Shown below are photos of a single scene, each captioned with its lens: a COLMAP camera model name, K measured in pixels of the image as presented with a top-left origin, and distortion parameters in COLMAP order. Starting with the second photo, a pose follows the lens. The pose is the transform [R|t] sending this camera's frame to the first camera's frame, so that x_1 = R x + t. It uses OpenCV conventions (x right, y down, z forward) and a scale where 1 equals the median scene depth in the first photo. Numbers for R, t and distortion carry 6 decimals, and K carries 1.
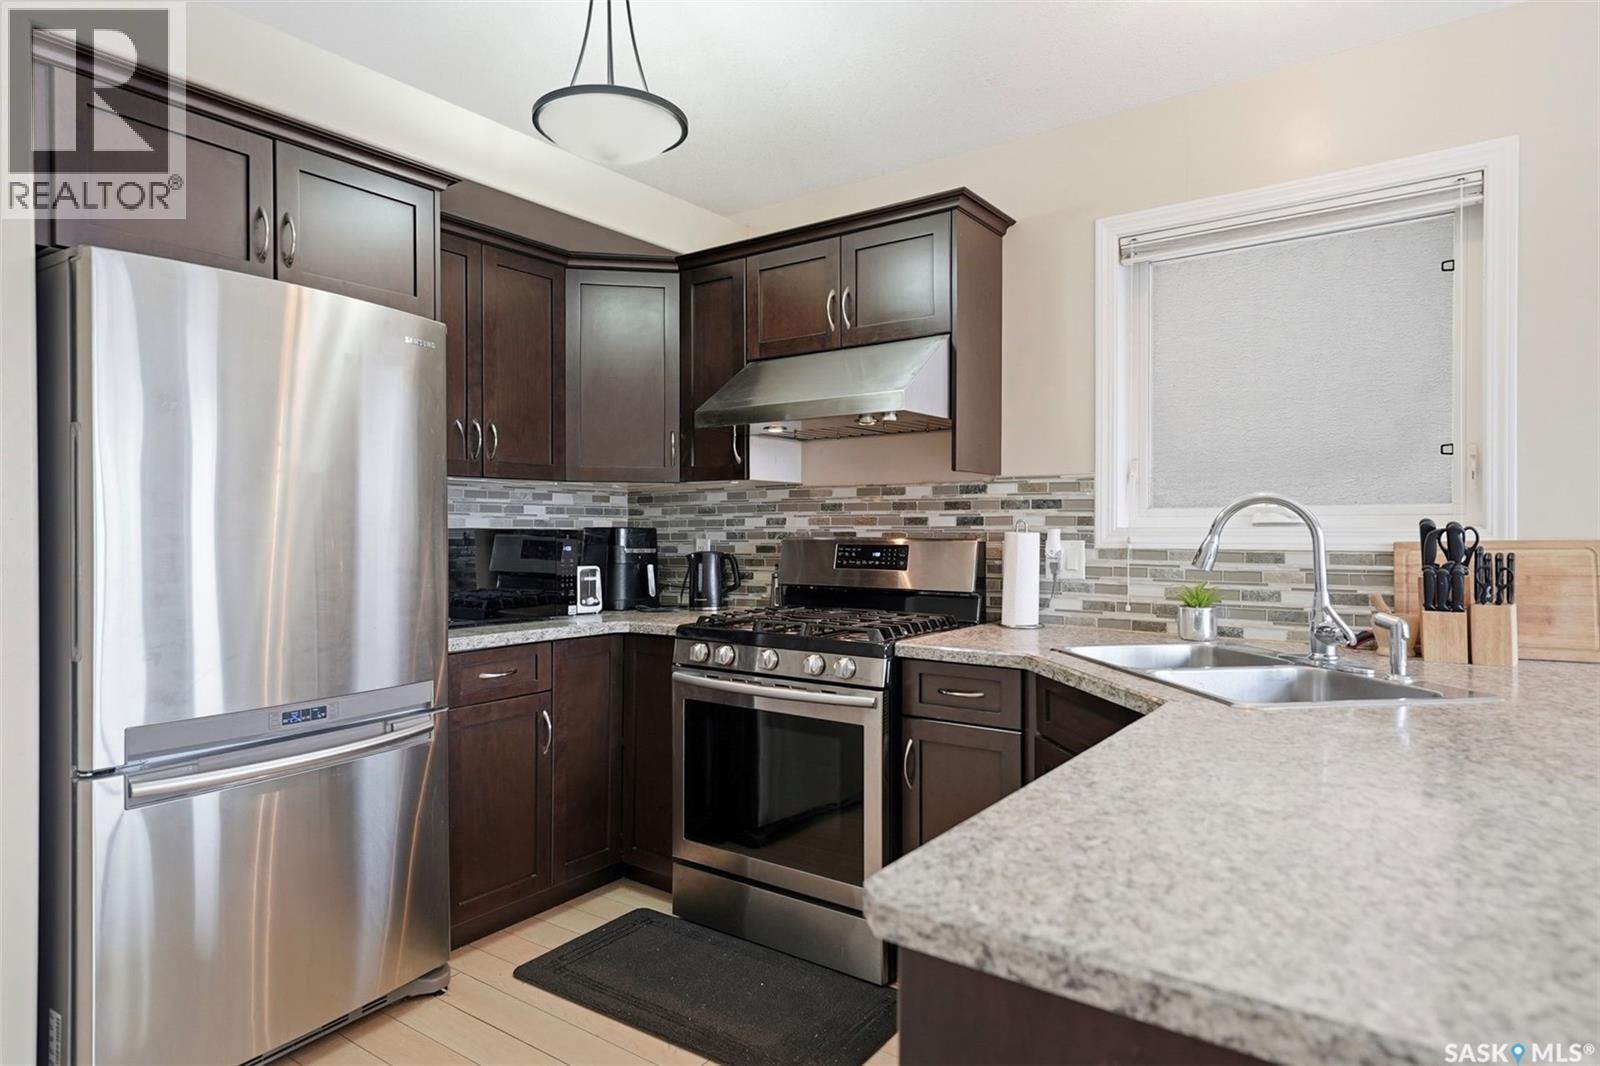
lens RADIAL K [[914.6, 0, 792.8], [0, 914.6, 533.2], [0, 0, 1]] dist [-0.000398, 0.000305]
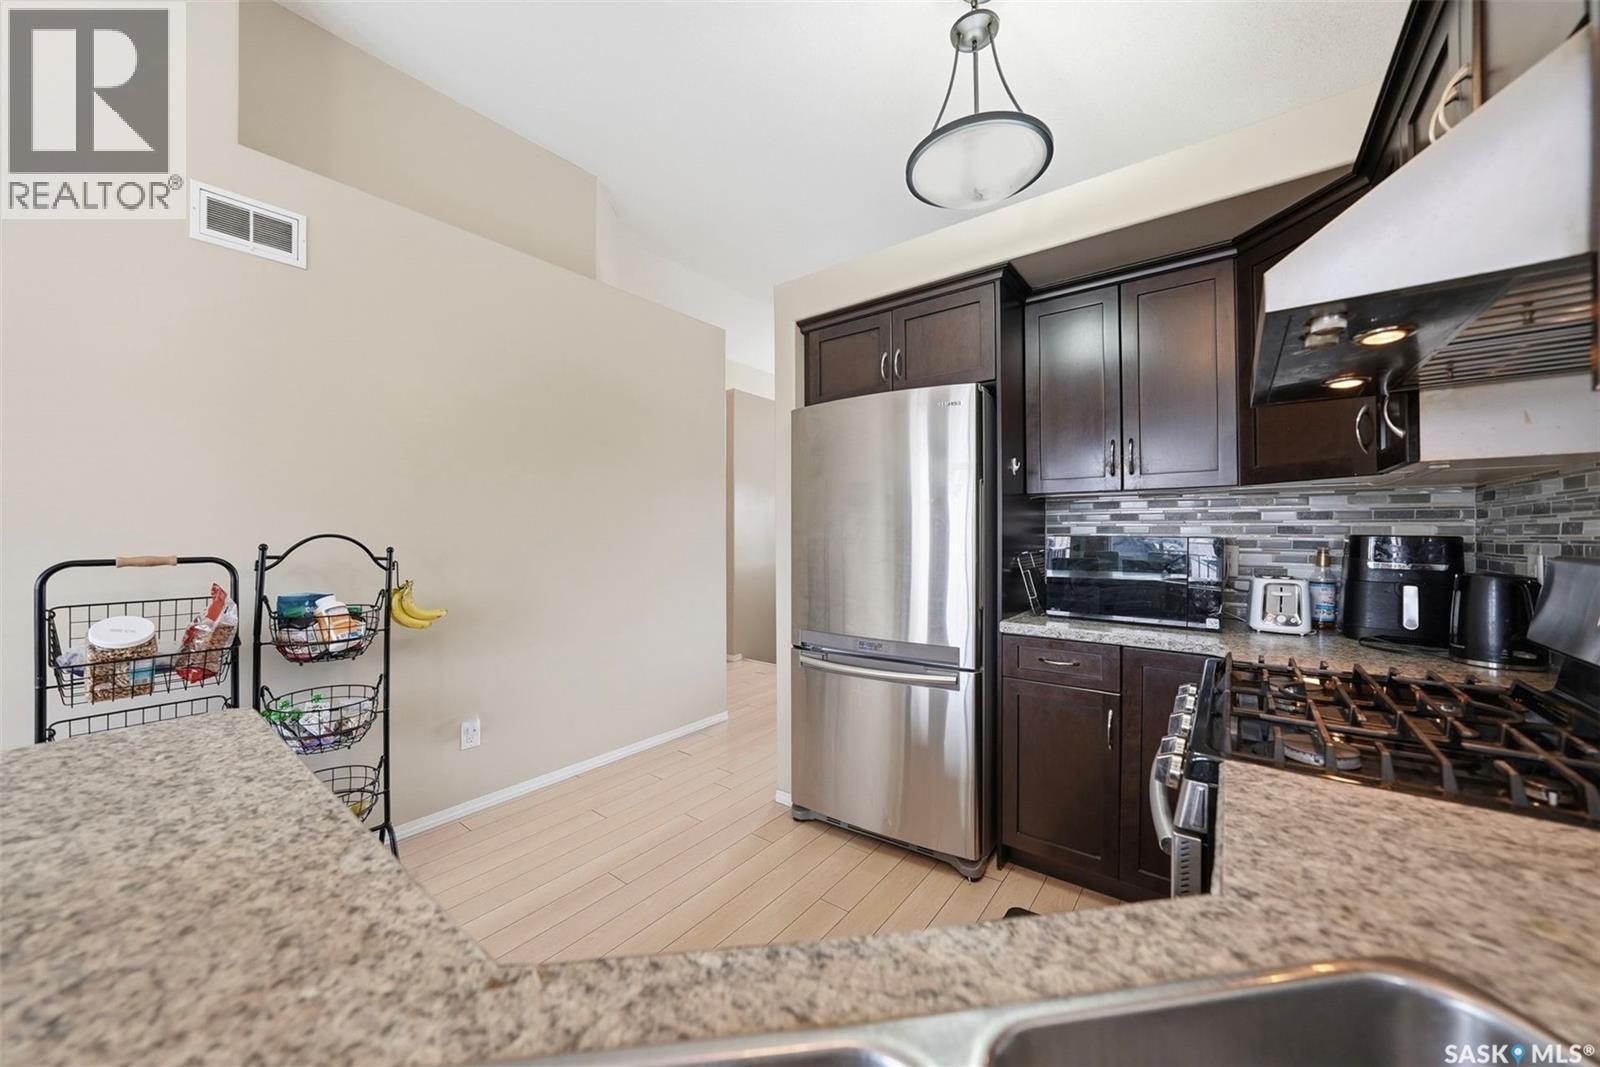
lens RADIAL K [[563.7, 0, 801.8], [0, 563.7, 528.2], [0, 0, 1]] dist [-0.010648, 0.001005]
pose [[-0.030035, -0.002978, -0.999544, 0.389373], [-0.002004, 0.999994, -0.002919, -0.012651], [0.999547, 0.001915, -0.030040, 0.667539]]
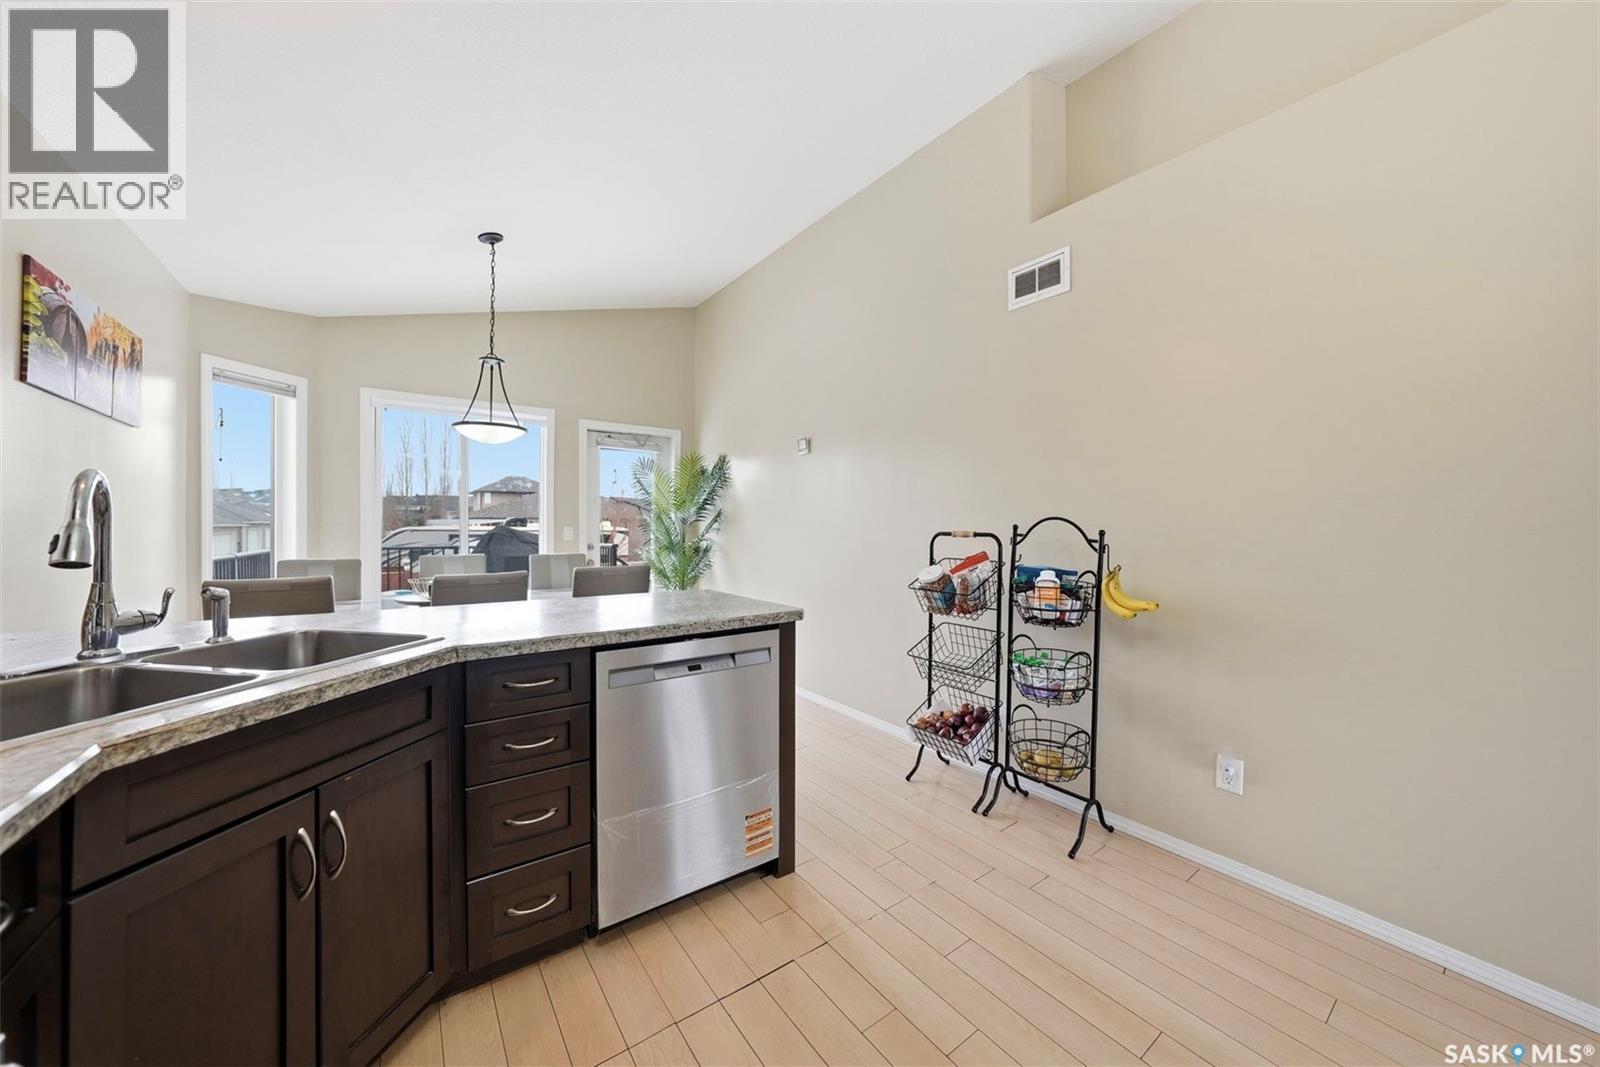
lens RADIAL K [[563.7, 0, 792.3], [0, 563.7, 531.7], [0, 0, 1]] dist [-0.010648, 0.001005]
pose [[-0.944850, -0.009859, 0.327355, -0.175103], [-0.004838, 0.999858, 0.016151, 0.002851], [-0.327467, 0.013677, -0.944764, 0.936165]]
